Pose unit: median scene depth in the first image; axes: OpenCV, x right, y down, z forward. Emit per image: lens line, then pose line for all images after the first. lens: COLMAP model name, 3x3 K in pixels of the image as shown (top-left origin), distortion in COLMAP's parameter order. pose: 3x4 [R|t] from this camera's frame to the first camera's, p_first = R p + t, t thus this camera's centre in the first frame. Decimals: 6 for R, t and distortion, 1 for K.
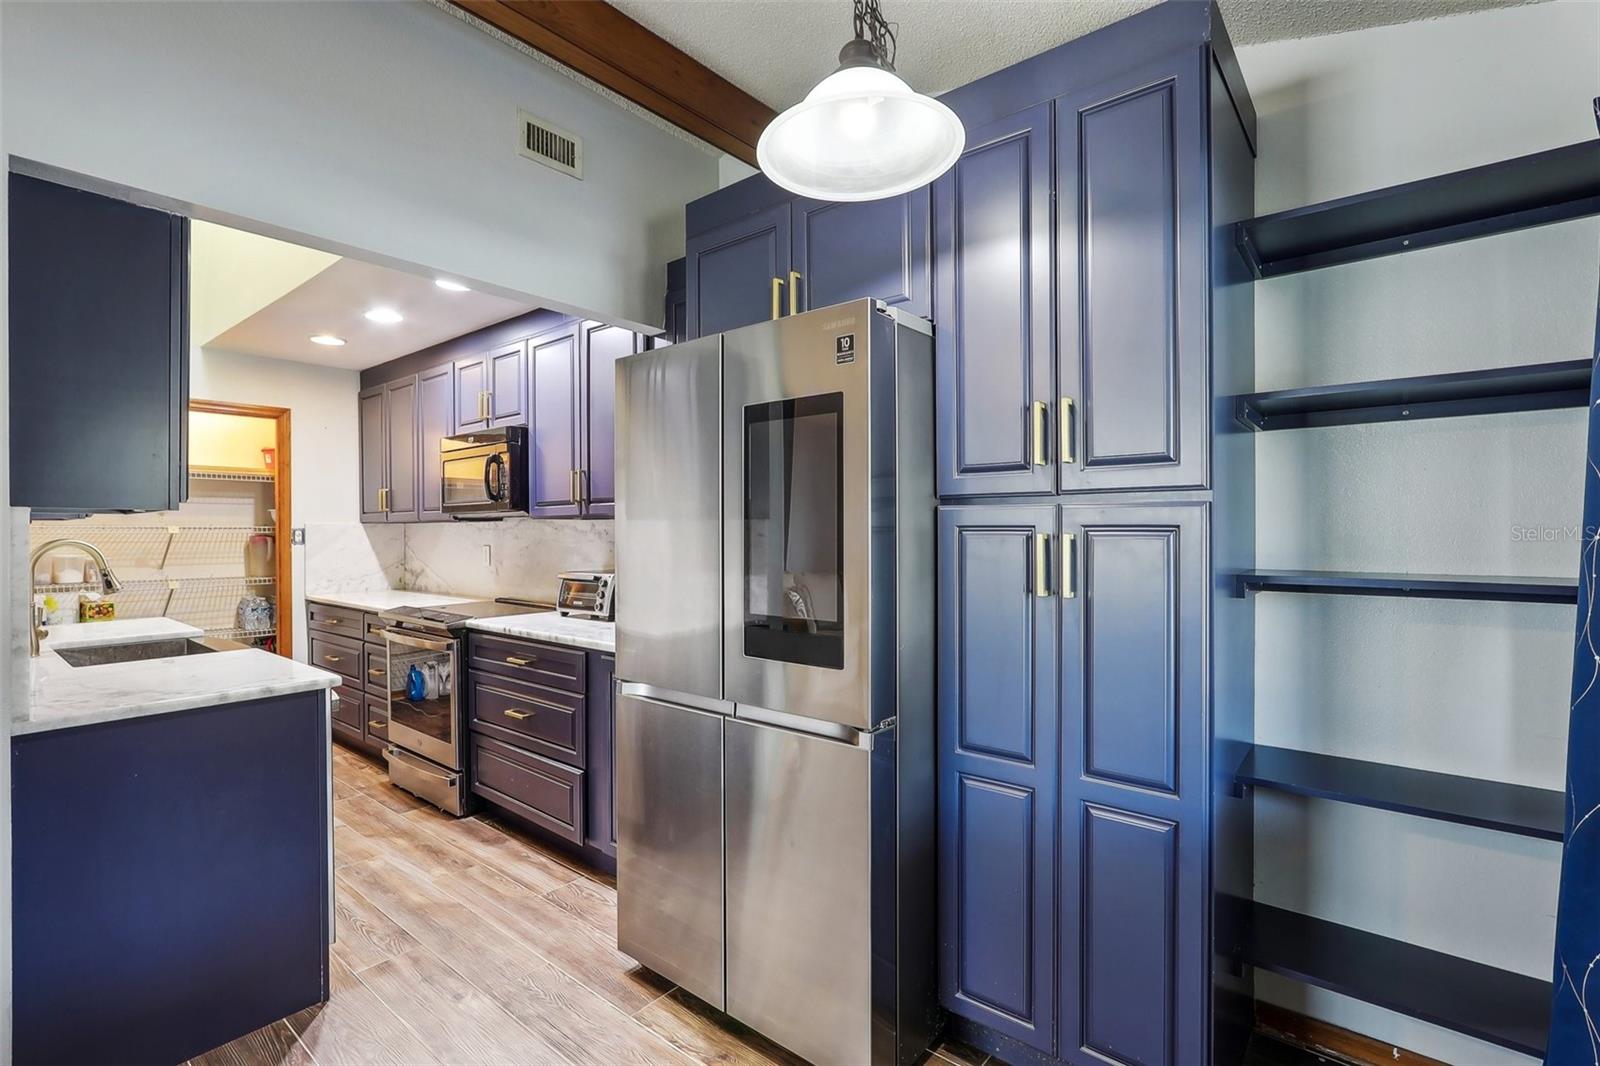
lens RADIAL K [[735.8, 0, 790.8], [0, 735.8, 529.0], [0, 0, 1]] dist [-0.002747, -0.000406]
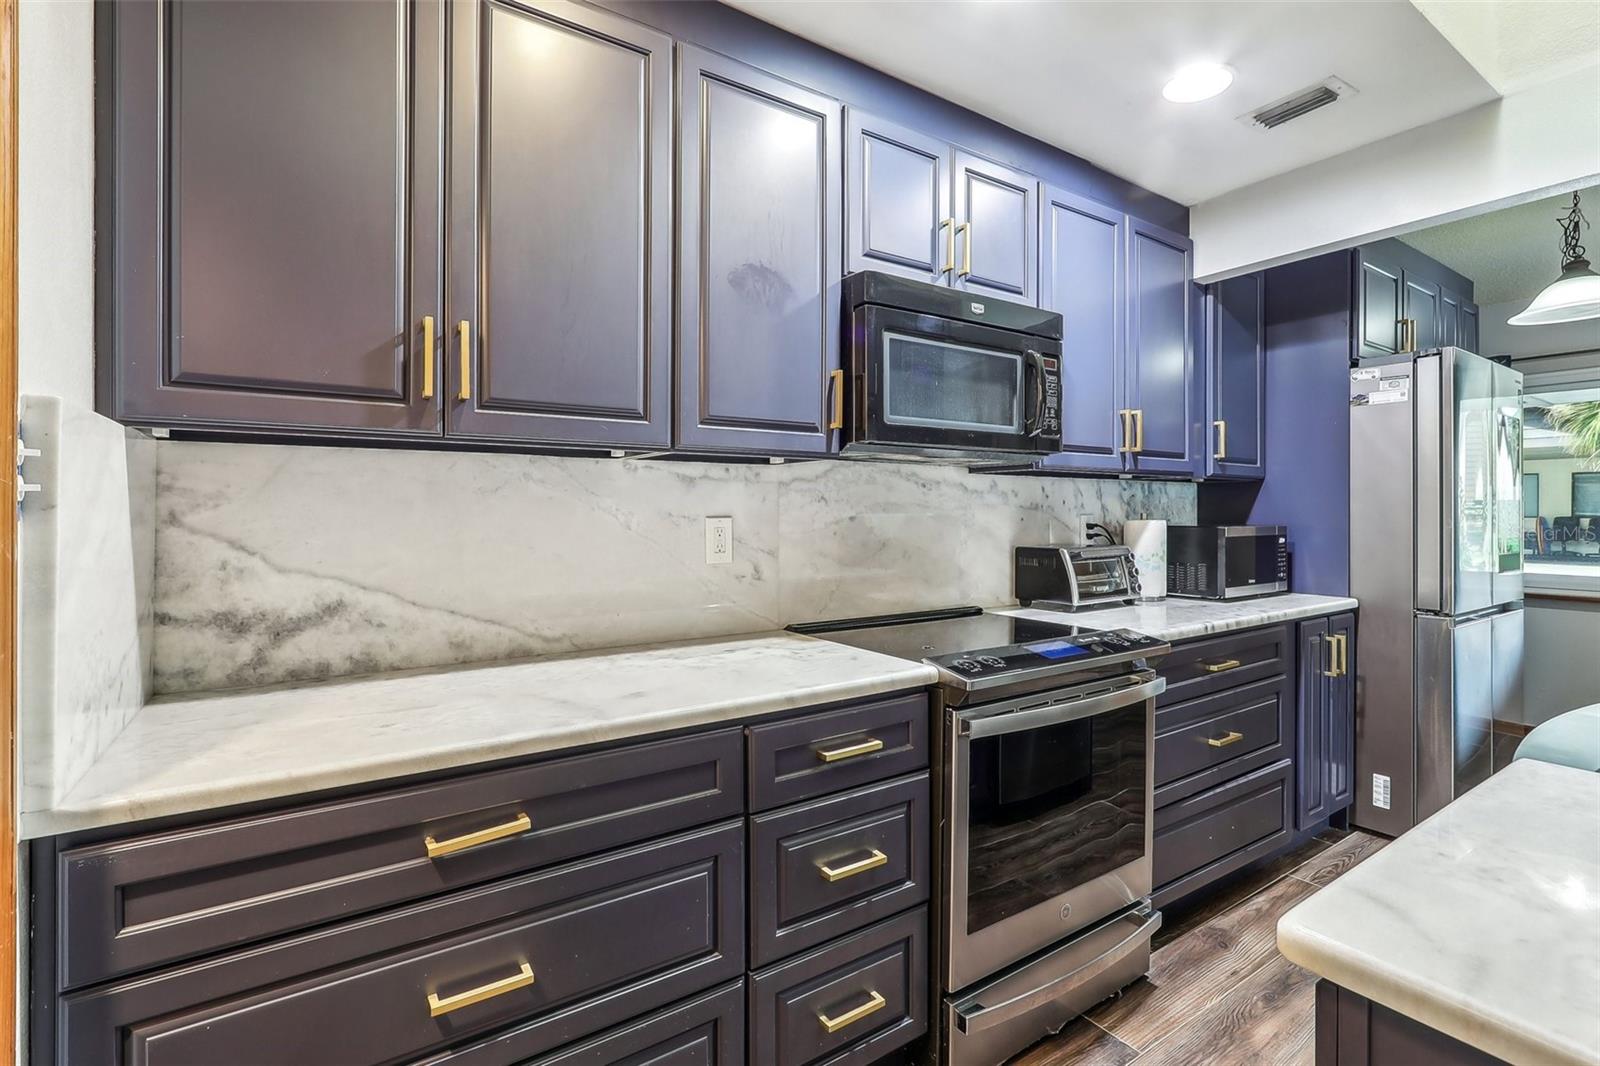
lens RADIAL K [[733.4, 0, 805.6], [0, 733.4, 512.9], [0, 0, 1]] dist [-0.001541, 0.000134]
pose [[0.275557, 0.004923, 0.961272, -1.301754], [0.000657, 0.999986, -0.005309, 0.035399], [-0.961284, 0.002094, 0.275550, 1.316972]]
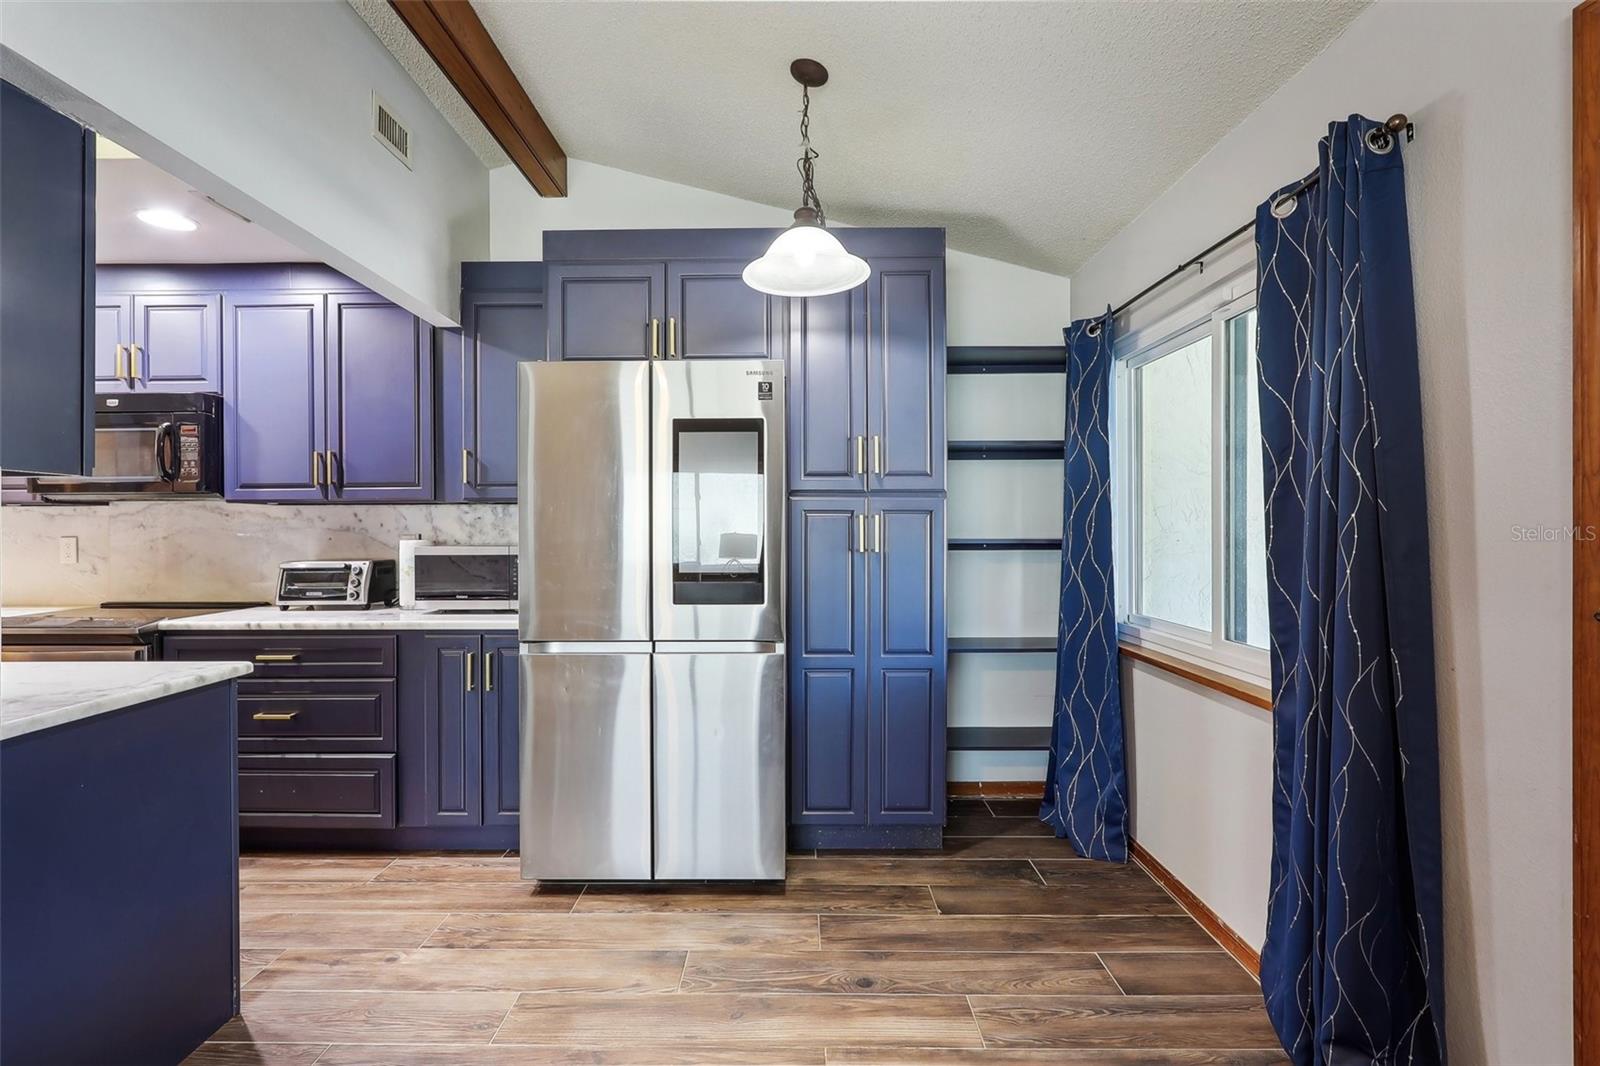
lens RADIAL K [[728.9, 0, 792.2], [0, 728.9, 528.7], [0, 0, 1]] dist [-0.001073, -0.000109]
pose [[0.772894, 0.001422, 0.634534, -0.494760], [-0.000129, 0.999998, -0.002084, 0.024163], [-0.634535, 0.001528, 0.772892, -0.111985]]
